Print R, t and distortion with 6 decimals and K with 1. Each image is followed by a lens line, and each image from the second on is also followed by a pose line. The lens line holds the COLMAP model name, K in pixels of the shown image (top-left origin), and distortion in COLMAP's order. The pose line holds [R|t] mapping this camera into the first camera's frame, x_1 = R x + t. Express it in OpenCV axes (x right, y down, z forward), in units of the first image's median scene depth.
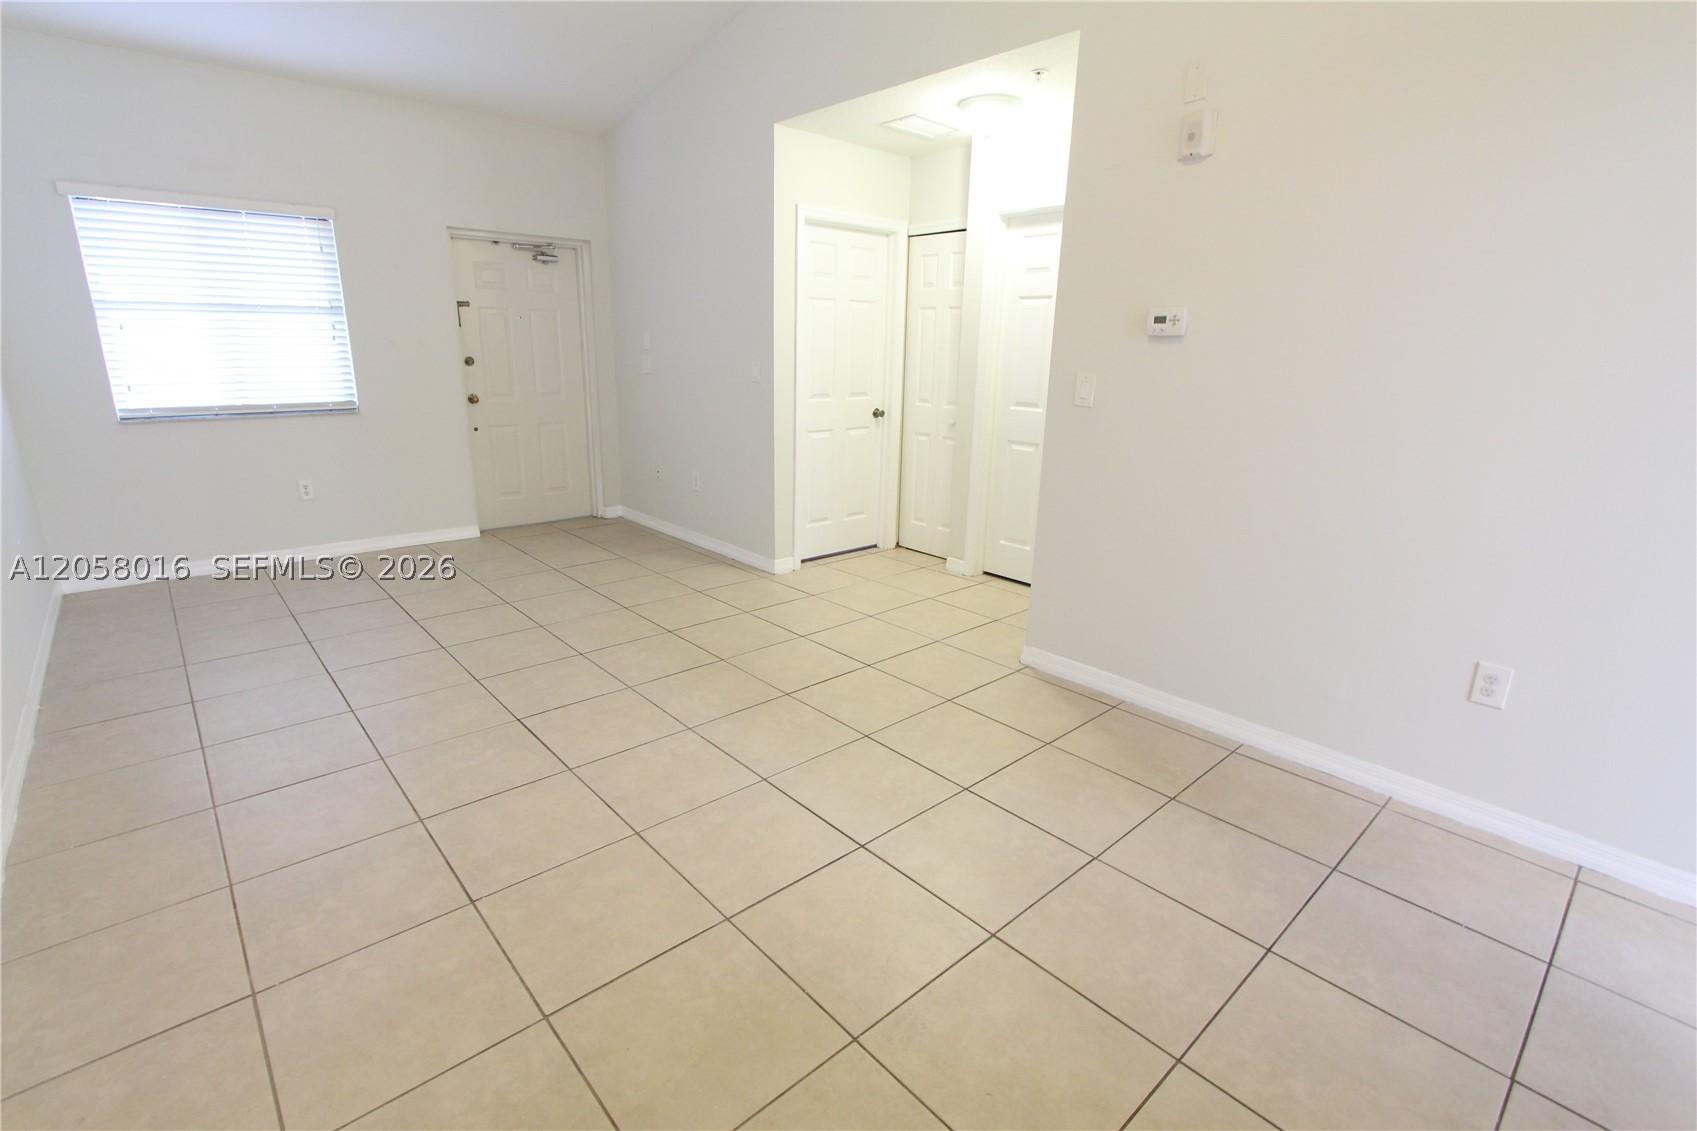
lens RADIAL K [[775.6, 0, 790.0], [0, 775.6, 562.6], [0, 0, 1]] dist [-0.003811, -0.000172]
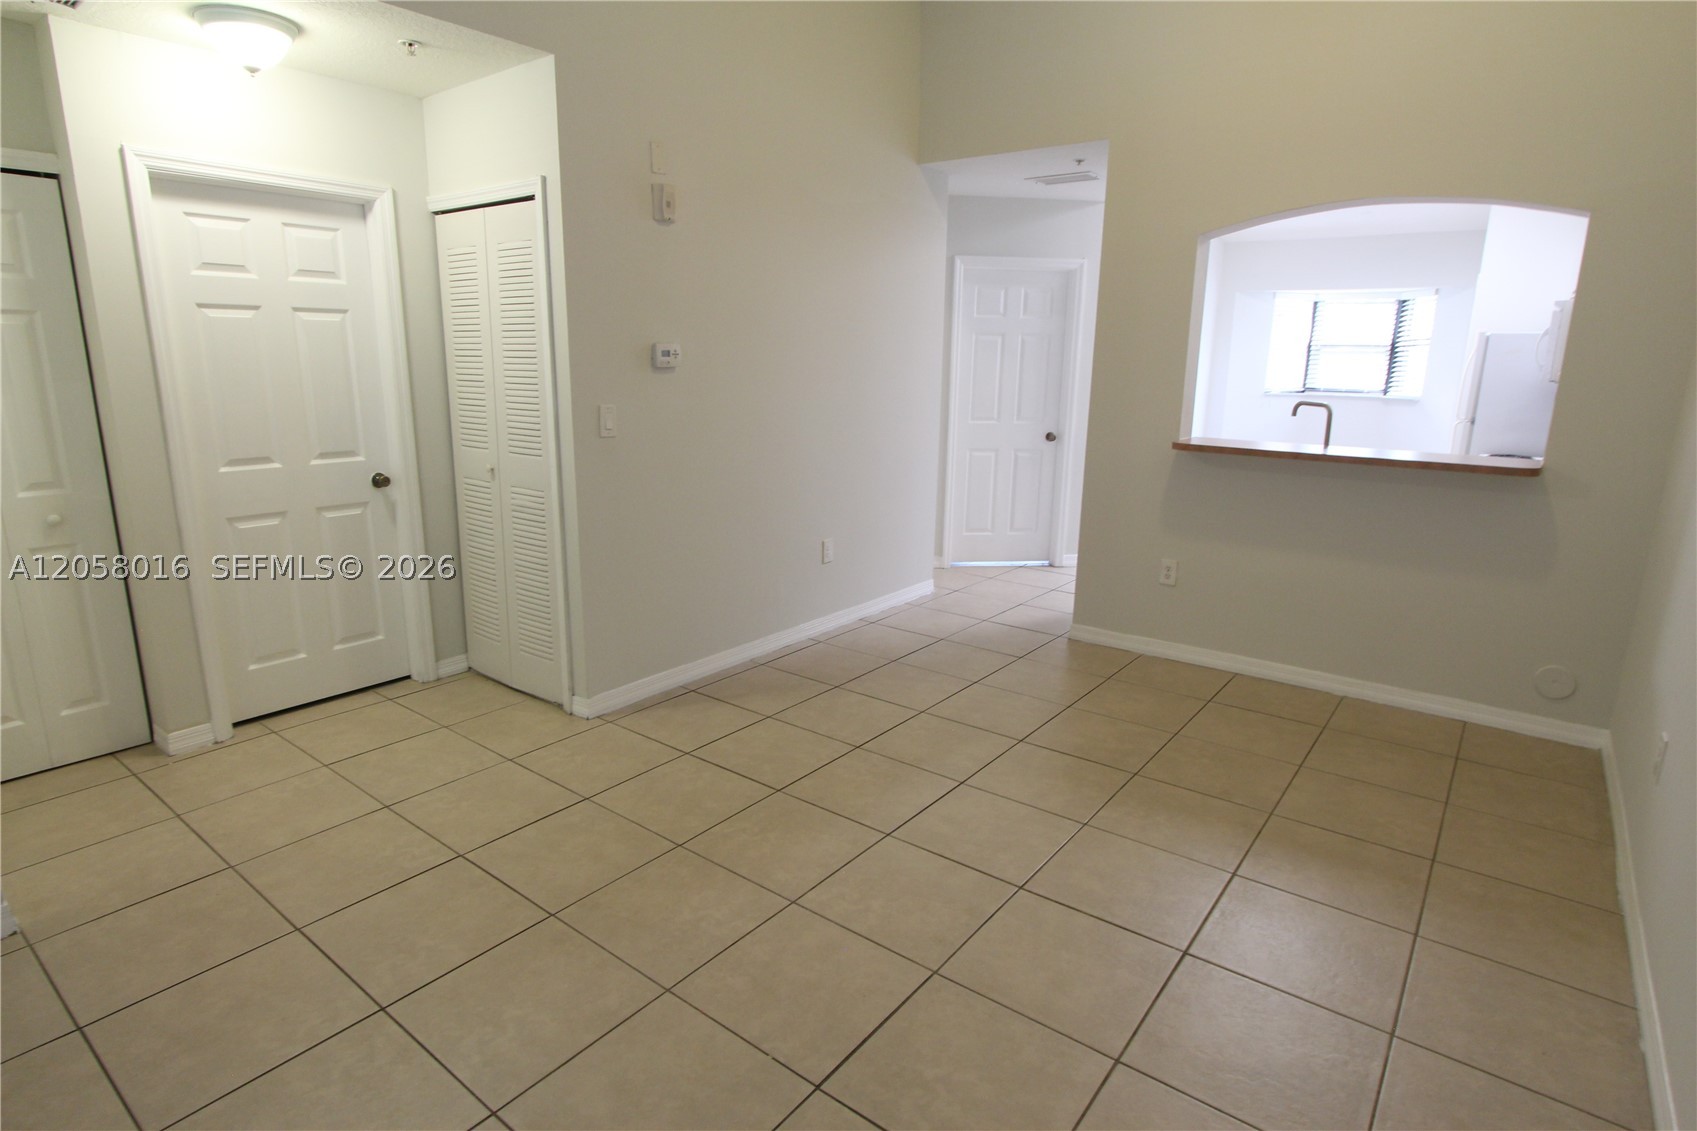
lens RADIAL K [[909.2, 0, 848.5], [0, 909.2, 565.5], [0, 0, 1]] dist [0.000918, -0.000045]
pose [[-0.205679, -0.242657, 0.948058, -0.849883], [0.257930, 0.921075, 0.291708, -0.312896], [-0.944017, 0.304530, -0.126857, 0.910459]]
